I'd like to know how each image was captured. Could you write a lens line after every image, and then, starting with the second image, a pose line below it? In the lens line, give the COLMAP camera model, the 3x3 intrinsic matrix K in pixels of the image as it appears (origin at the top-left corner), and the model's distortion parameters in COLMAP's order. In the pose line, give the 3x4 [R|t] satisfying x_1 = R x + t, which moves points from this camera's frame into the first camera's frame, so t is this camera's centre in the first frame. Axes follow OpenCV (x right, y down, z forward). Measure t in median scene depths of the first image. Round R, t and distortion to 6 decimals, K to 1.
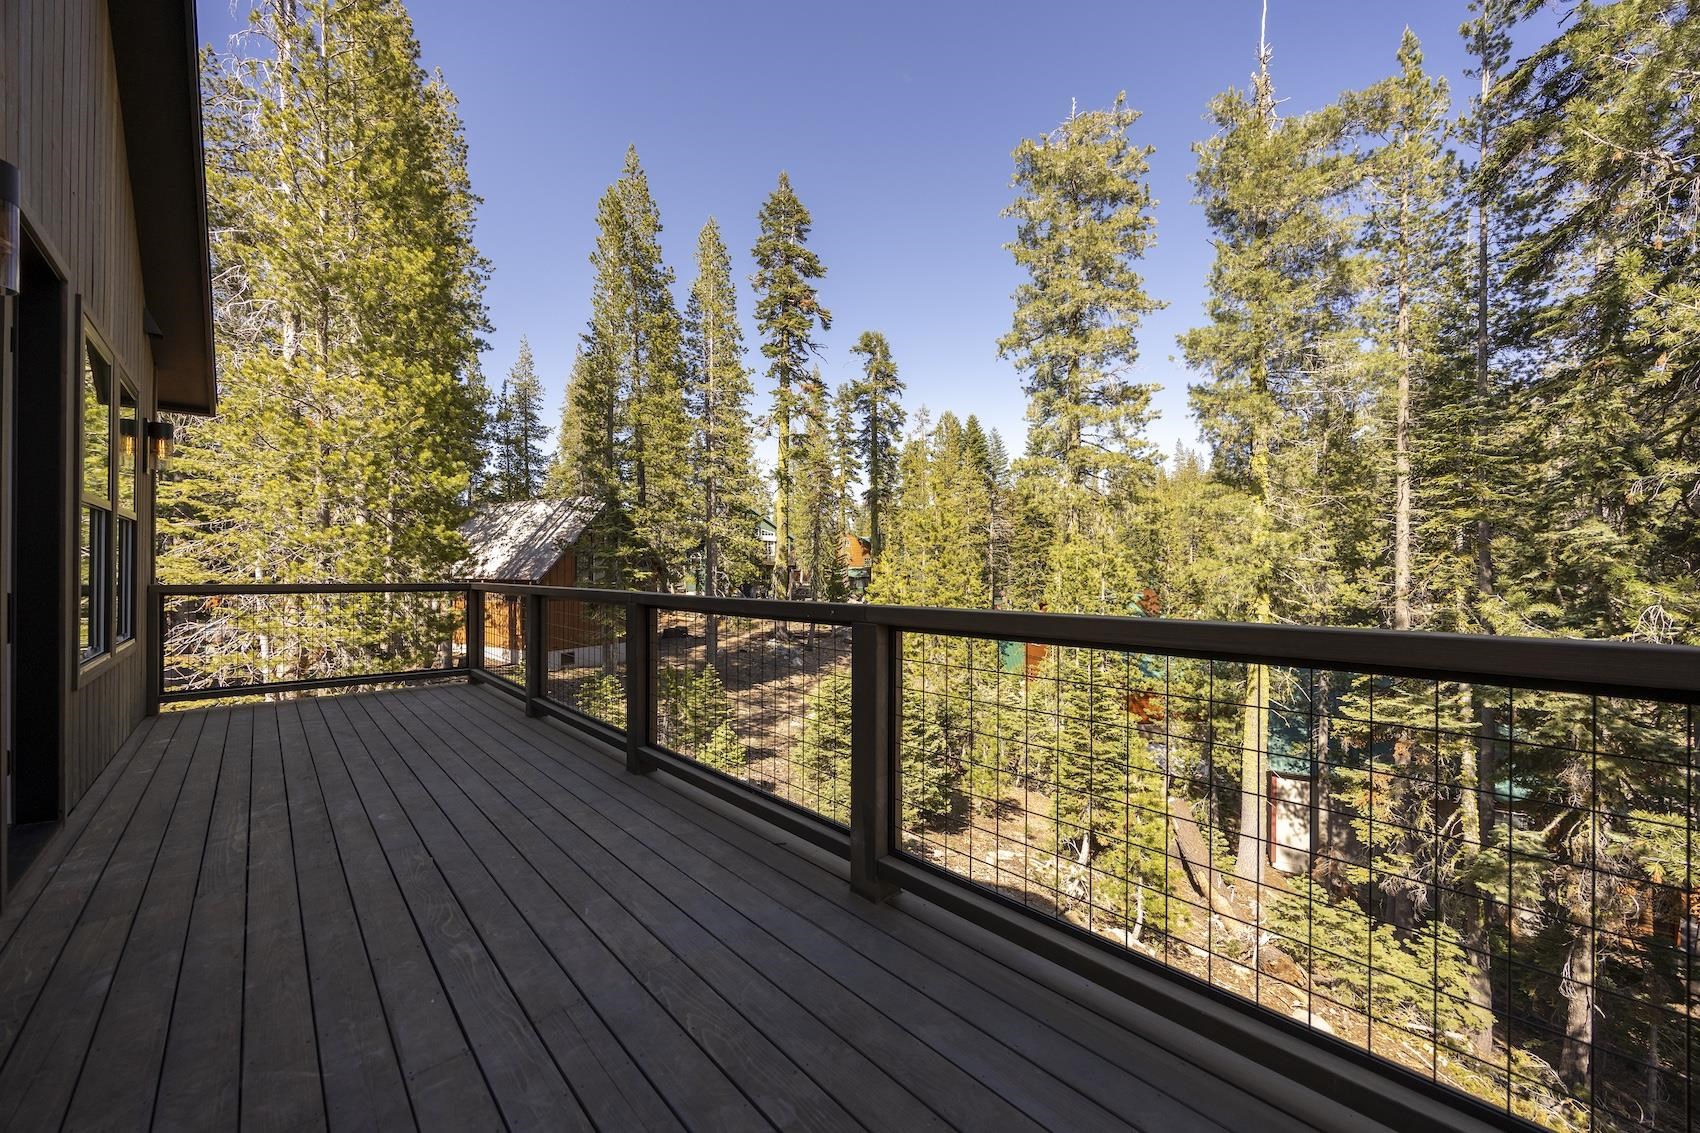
lens RADIAL K [[642.8, 0, 847.4], [0, 642.8, 569.1], [0, 0, 1]] dist [0.000111, -0.000201]
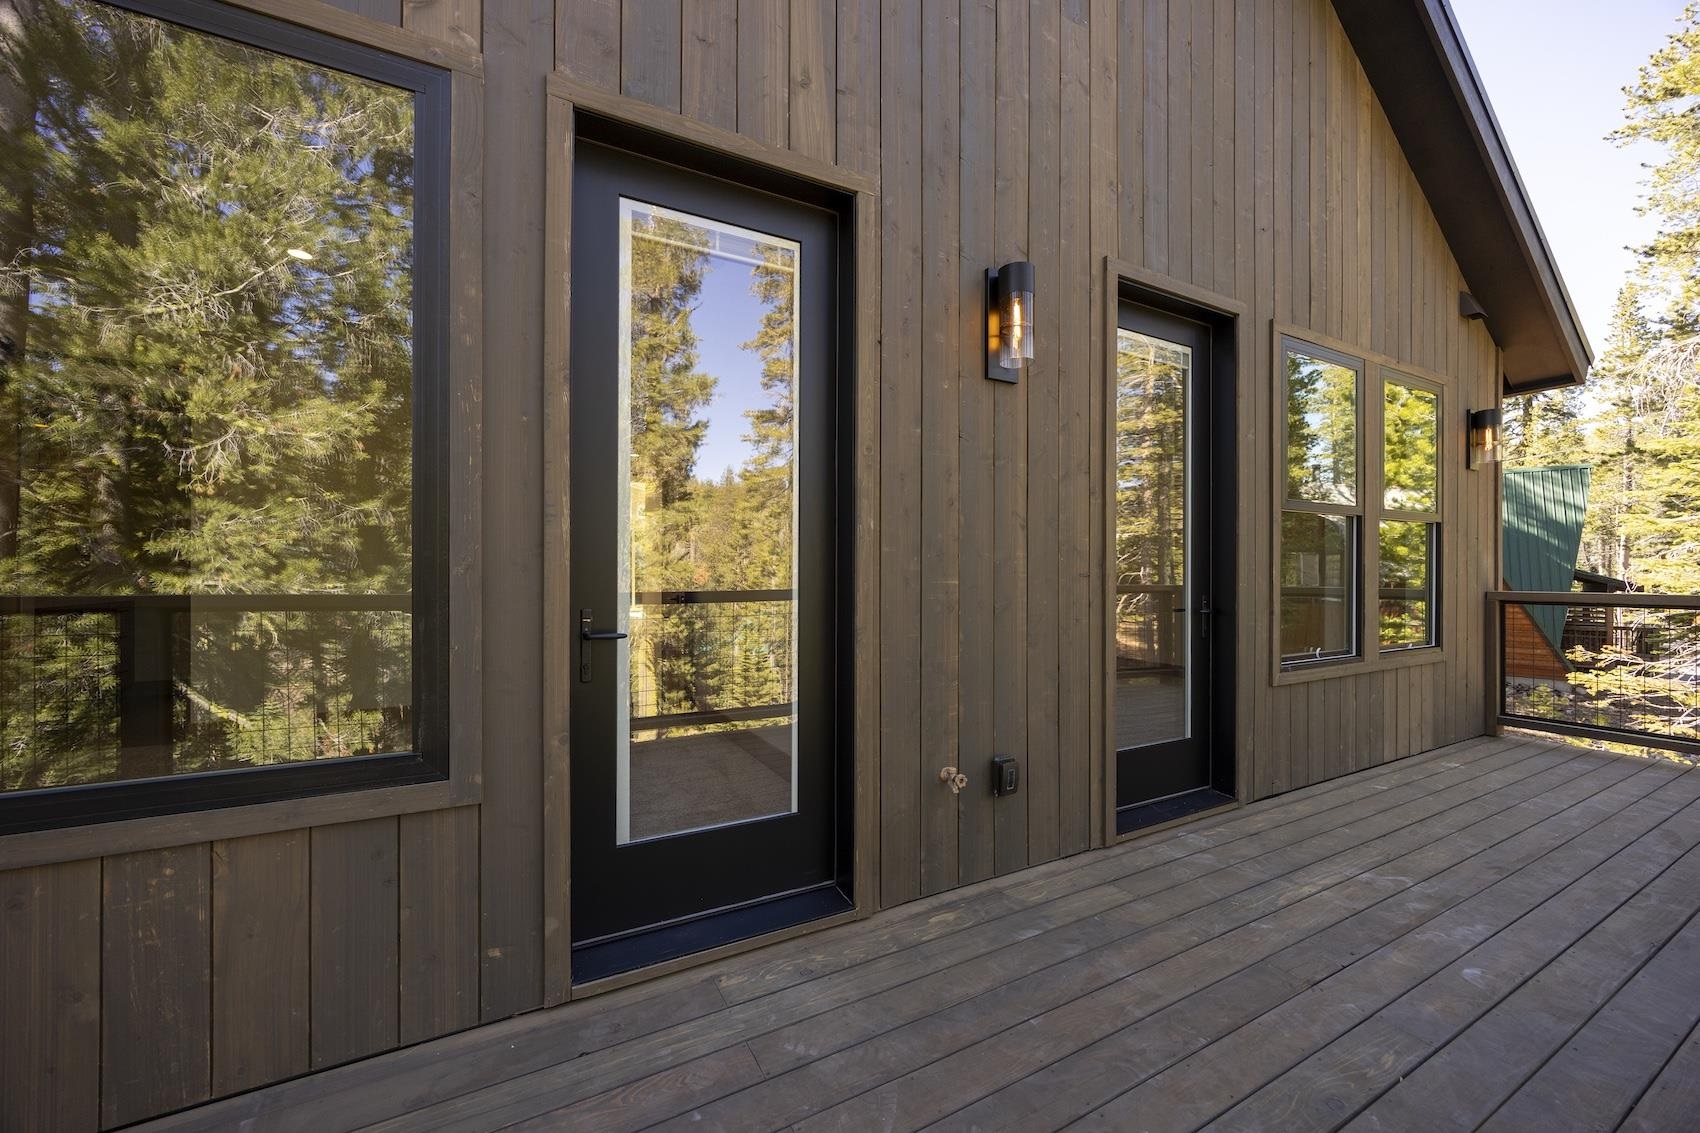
lens RADIAL K [[642.8, 0, 845.5], [0, 642.8, 574.4], [0, 0, 1]] dist [0.000111, -0.000201]
pose [[-0.247990, -0.006770, -0.968739, 0.022631], [0.002747, 0.999967, -0.007691, 0.008730], [0.968759, -0.004569, -0.247963, 0.614167]]
